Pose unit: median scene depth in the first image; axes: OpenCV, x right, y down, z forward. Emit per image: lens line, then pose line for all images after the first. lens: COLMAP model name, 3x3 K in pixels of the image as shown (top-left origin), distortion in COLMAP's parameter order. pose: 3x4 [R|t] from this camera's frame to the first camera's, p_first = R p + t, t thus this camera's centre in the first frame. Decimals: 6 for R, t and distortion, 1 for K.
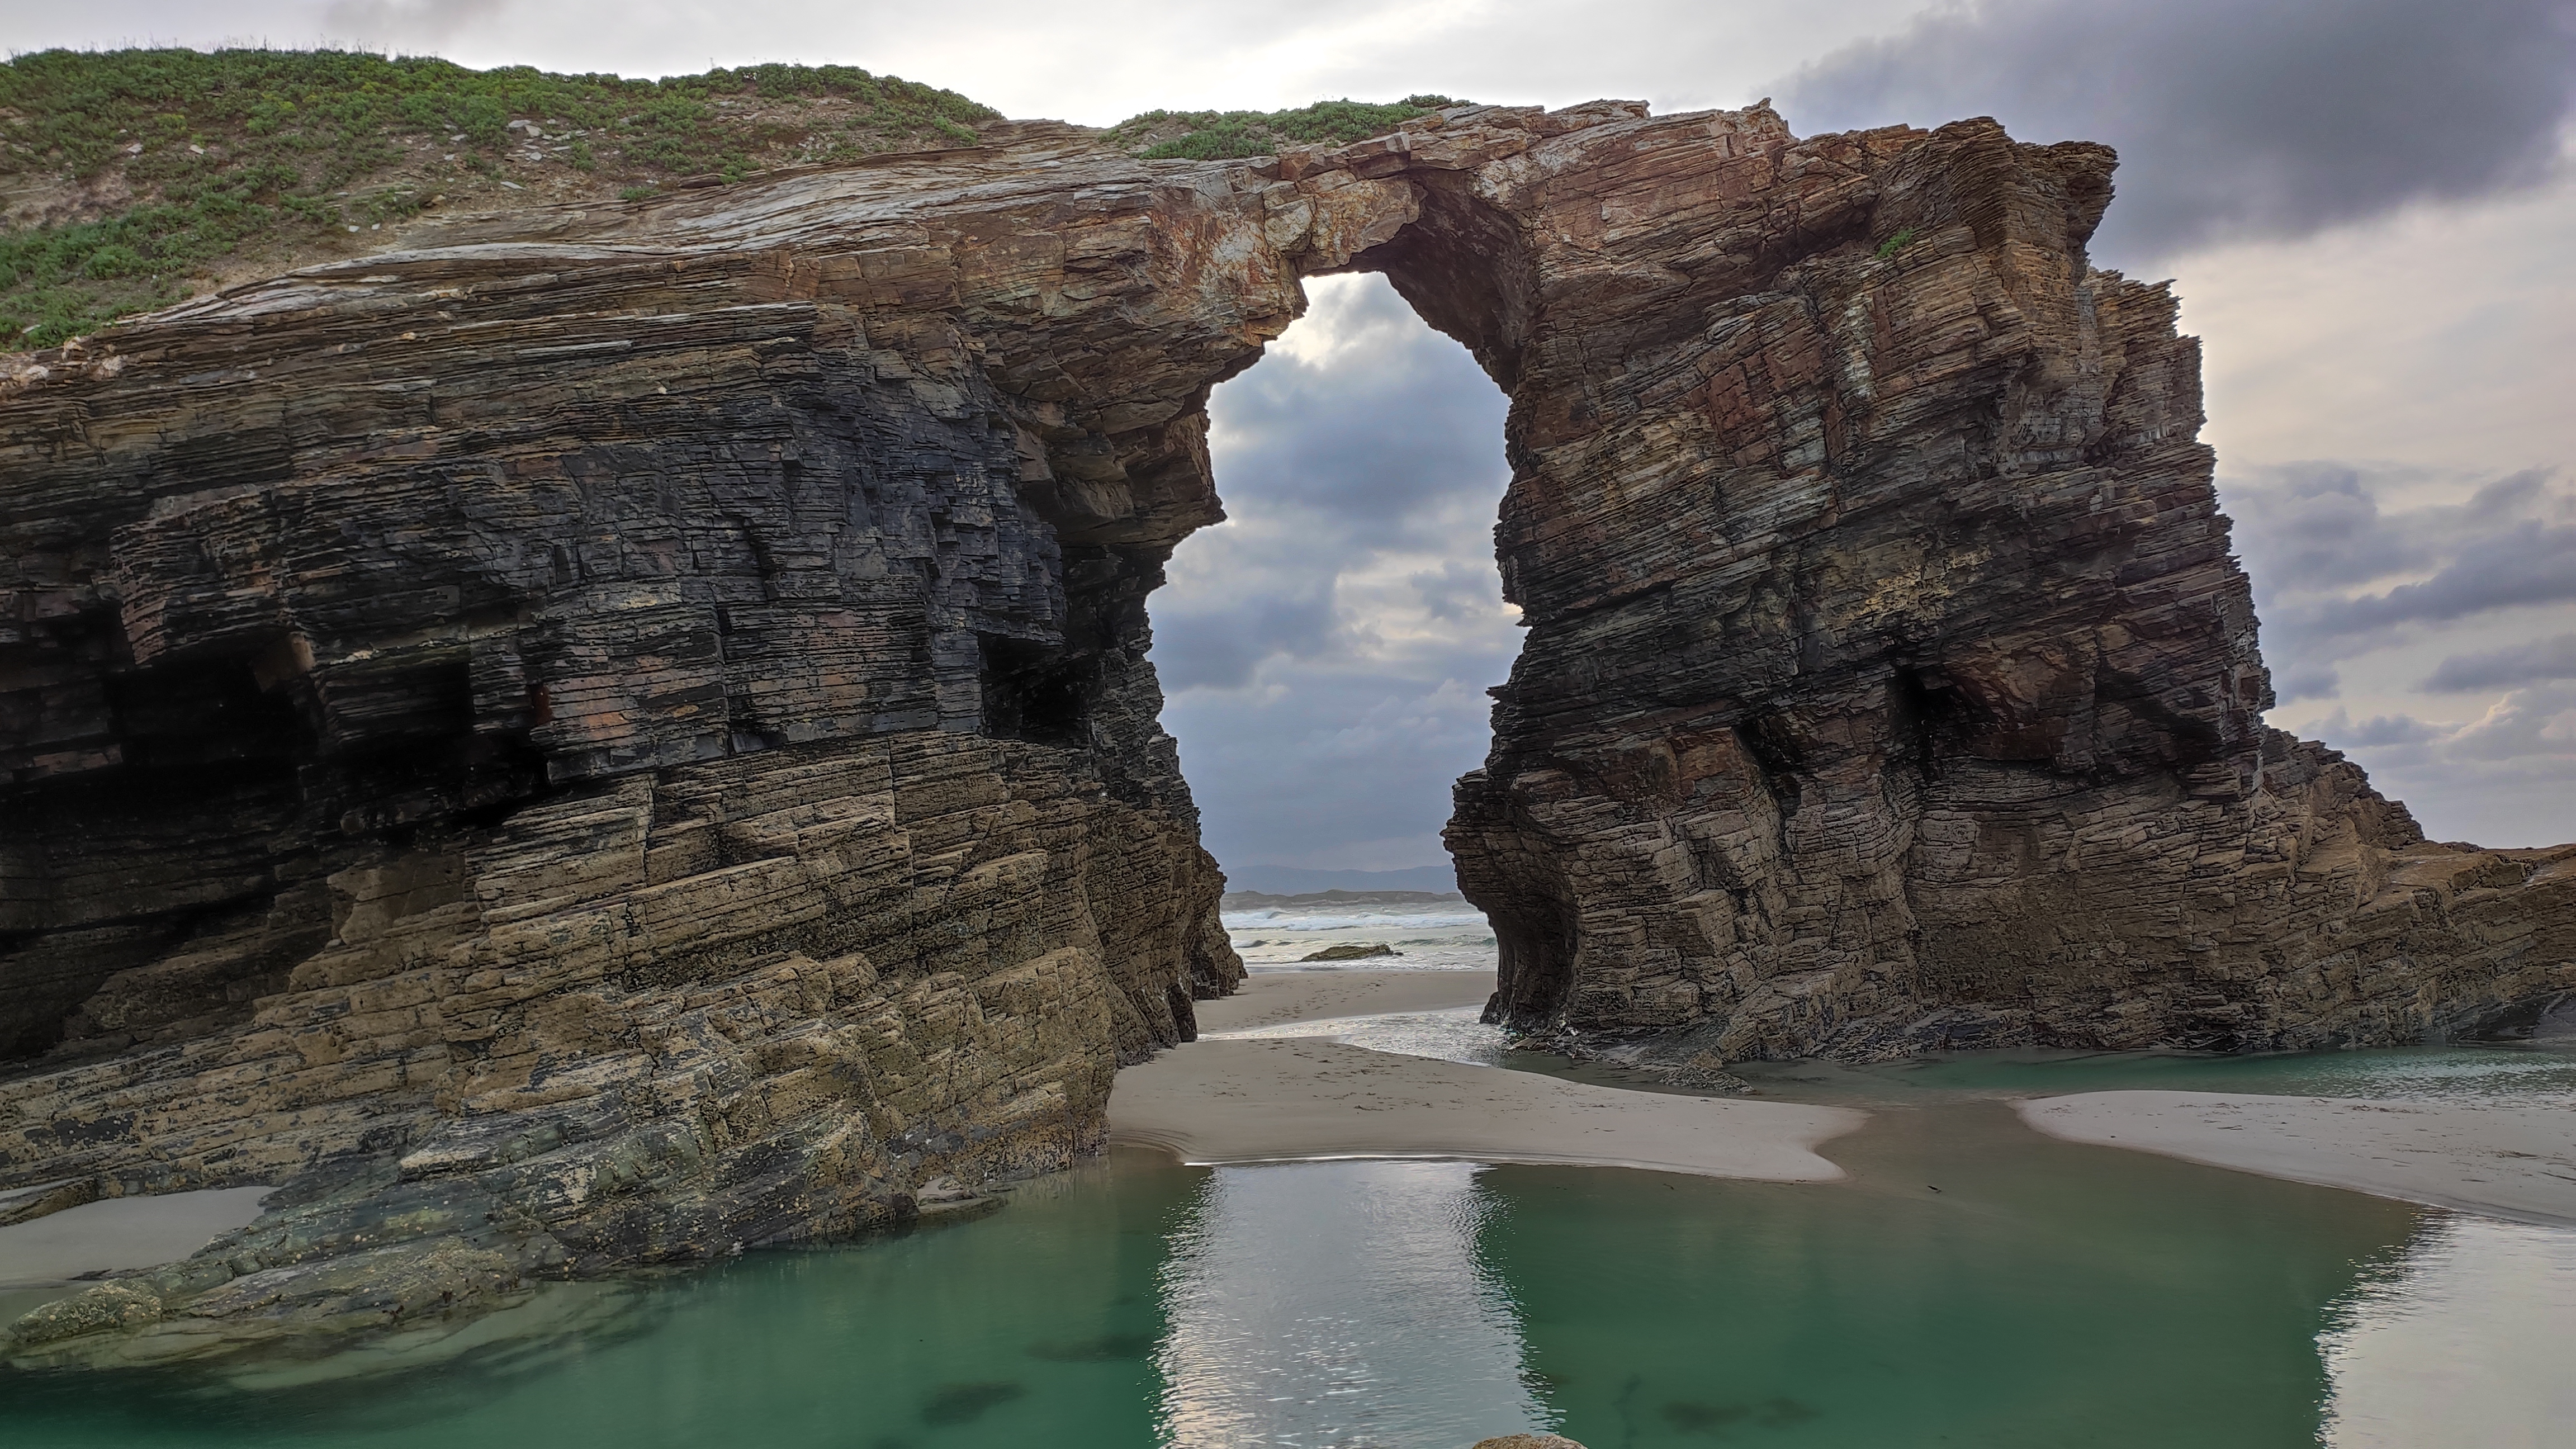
lens RADIAL K [[1908.6, 0, 1267.3], [0, 1908.6, 727.6], [0, 0, 1]] dist [0.065505, -0.051652]
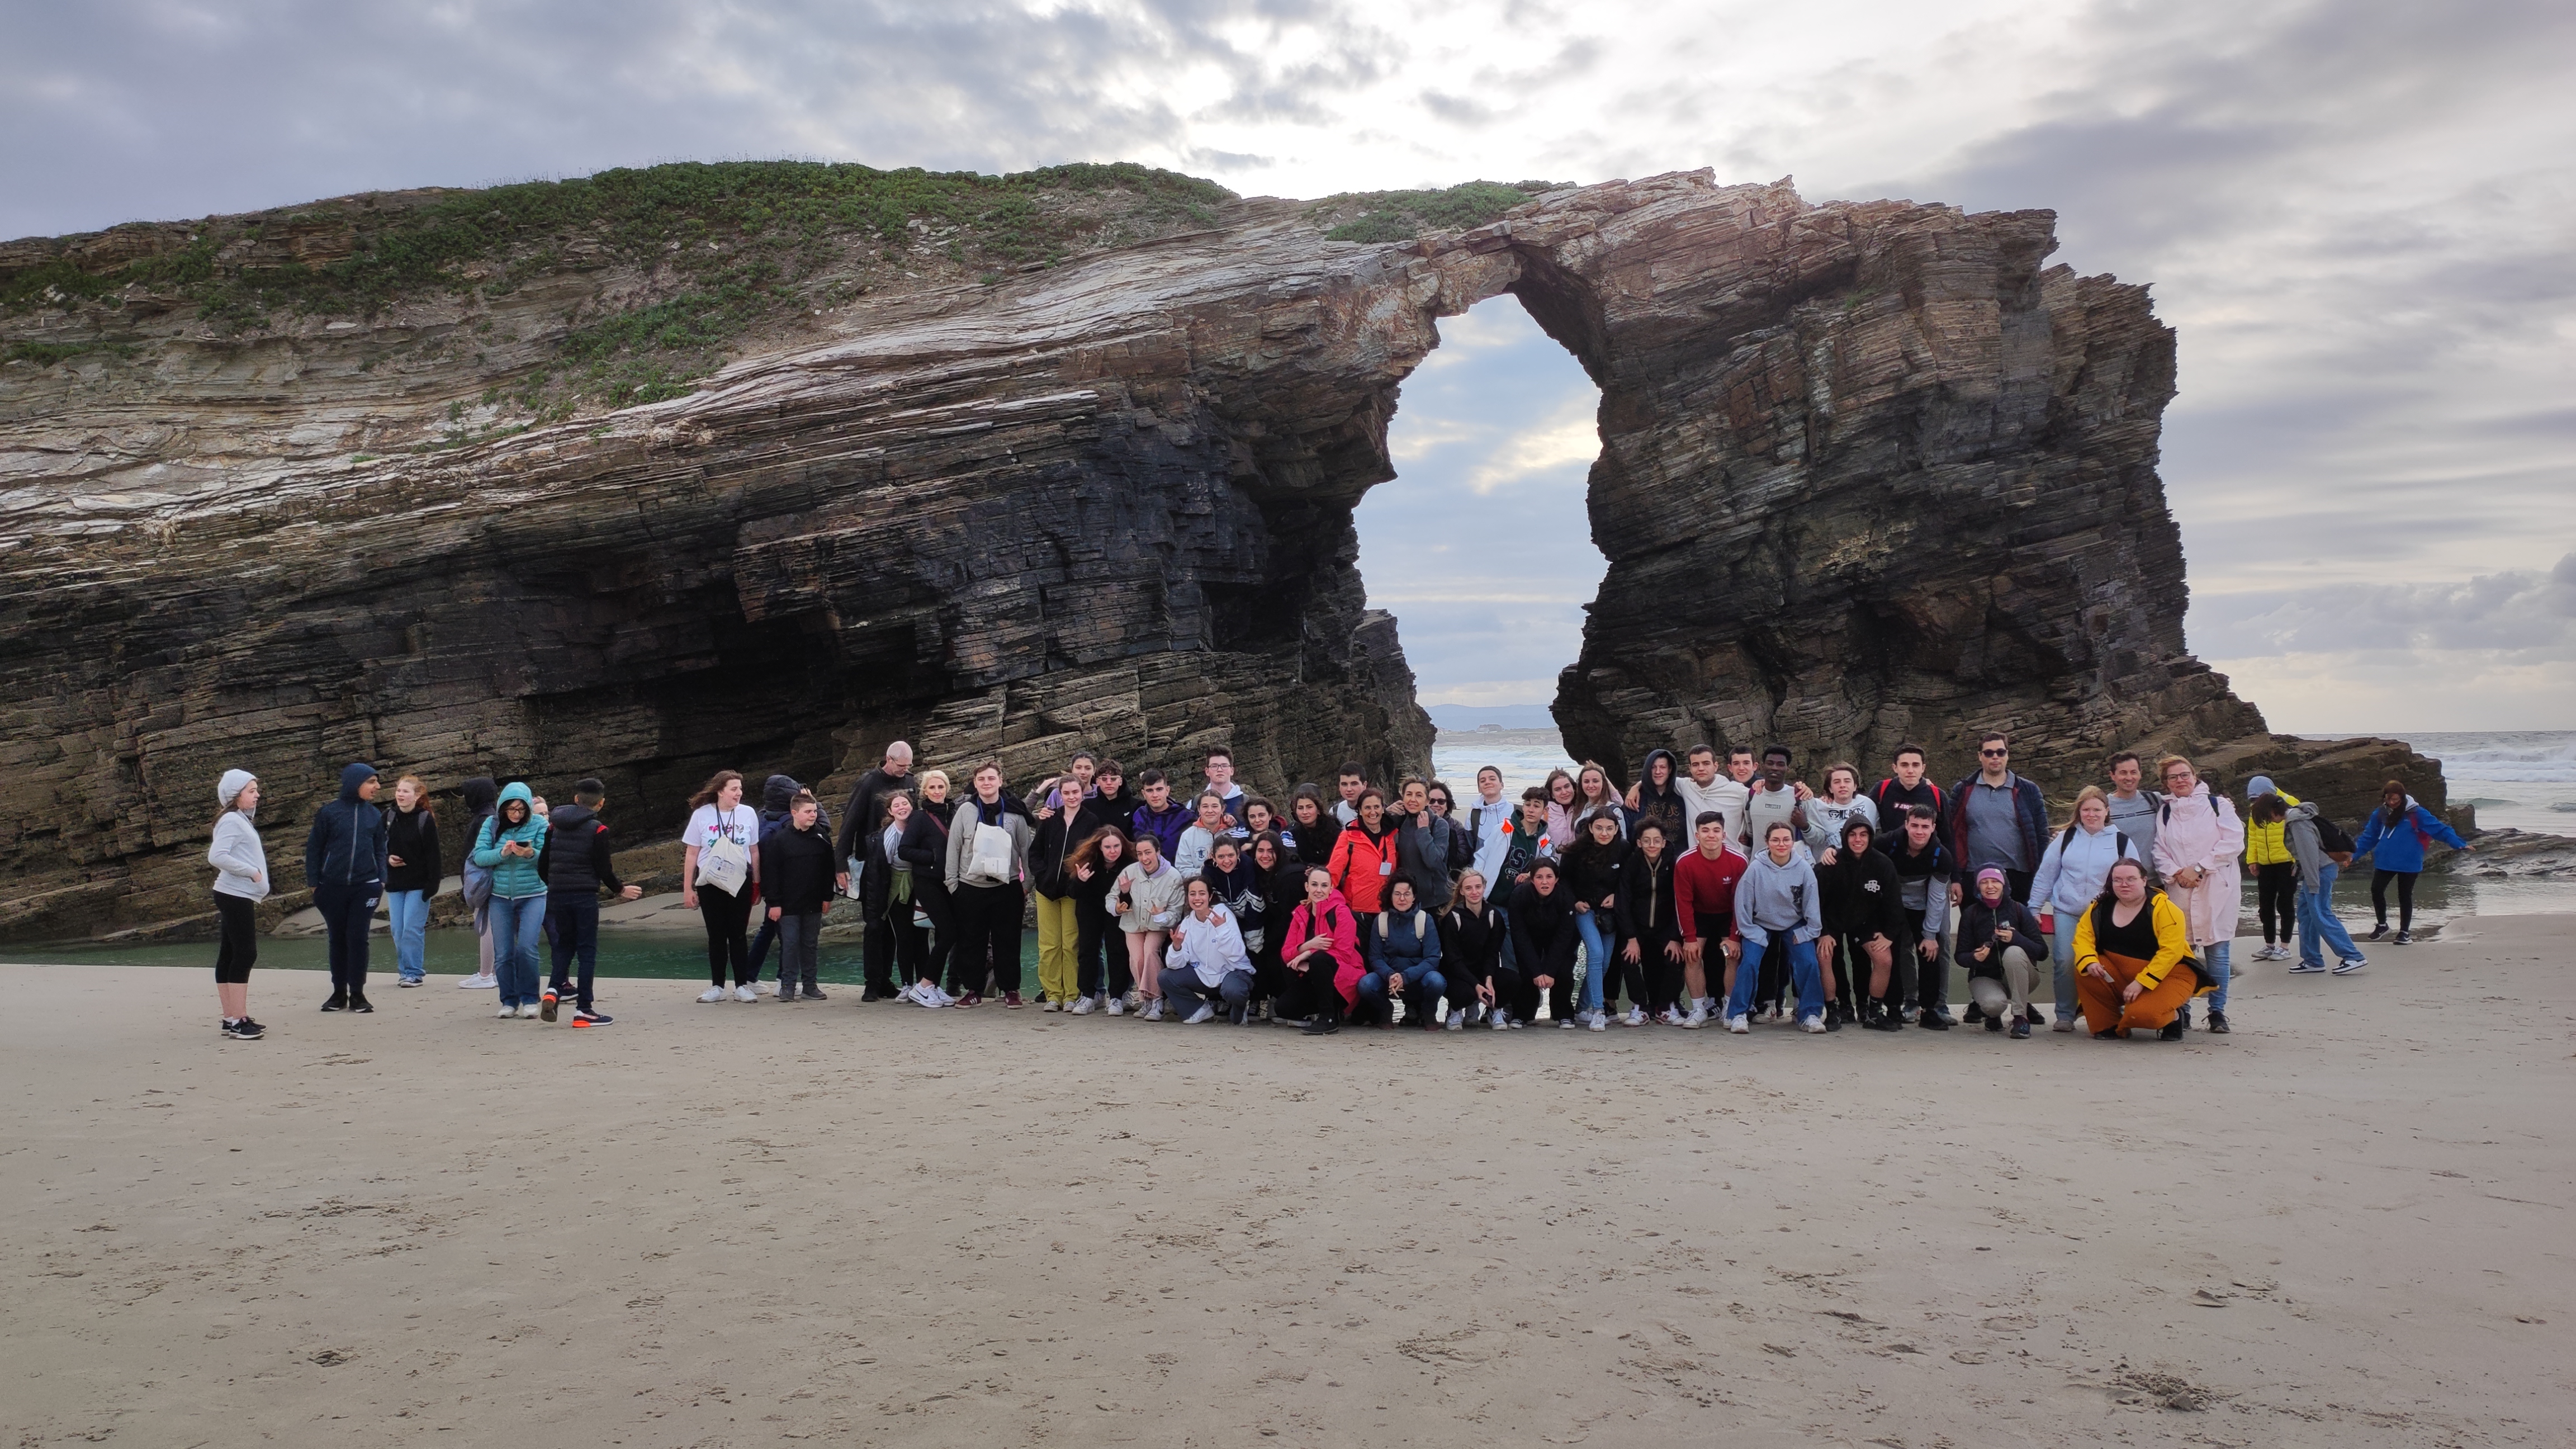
lens RADIAL K [[1908.6, 0, 1266.3], [0, 1908.6, 719.9], [0, 0, 1]] dist [0.065505, -0.051652]
pose [[0.986549, 0.023355, -0.161788, 0.134050], [-0.009889, 0.996455, 0.083544, -0.058650], [0.163165, -0.080820, 0.983283, -0.457963]]
